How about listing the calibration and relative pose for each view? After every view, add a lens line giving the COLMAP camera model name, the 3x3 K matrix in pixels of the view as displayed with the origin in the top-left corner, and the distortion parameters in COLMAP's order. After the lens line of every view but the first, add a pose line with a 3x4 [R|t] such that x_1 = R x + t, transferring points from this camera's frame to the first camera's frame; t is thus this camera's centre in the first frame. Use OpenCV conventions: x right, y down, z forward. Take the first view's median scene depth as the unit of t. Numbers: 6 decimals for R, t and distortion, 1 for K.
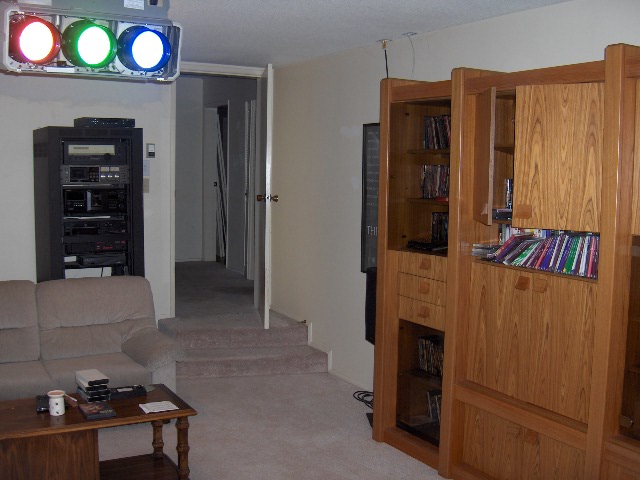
lens RADIAL K [[747.1, 0, 320.0], [0, 747.1, 240.0], [0, 0, 1]] dist [-0.152538, 0.022592]
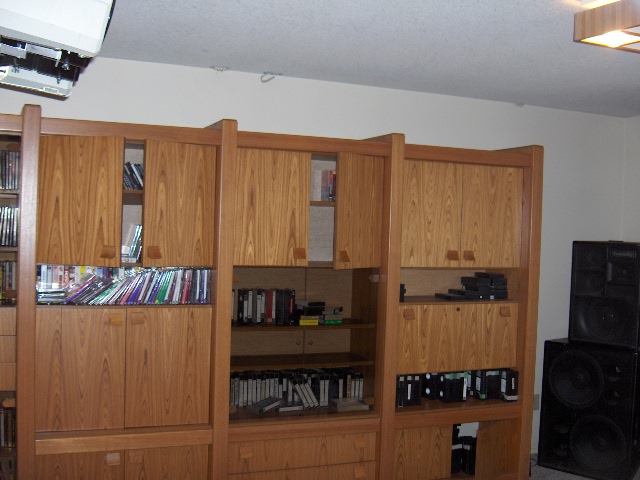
lens RADIAL K [[747.1, 0, 320.0], [0, 747.1, 240.0], [0, 0, 1]] dist [-0.152538, 0.022592]
pose [[0.109495, -0.031976, 0.993473, -0.810731], [0.062870, 0.997704, 0.025184, -0.069747], [-0.991997, 0.059702, 0.111254, 0.623247]]
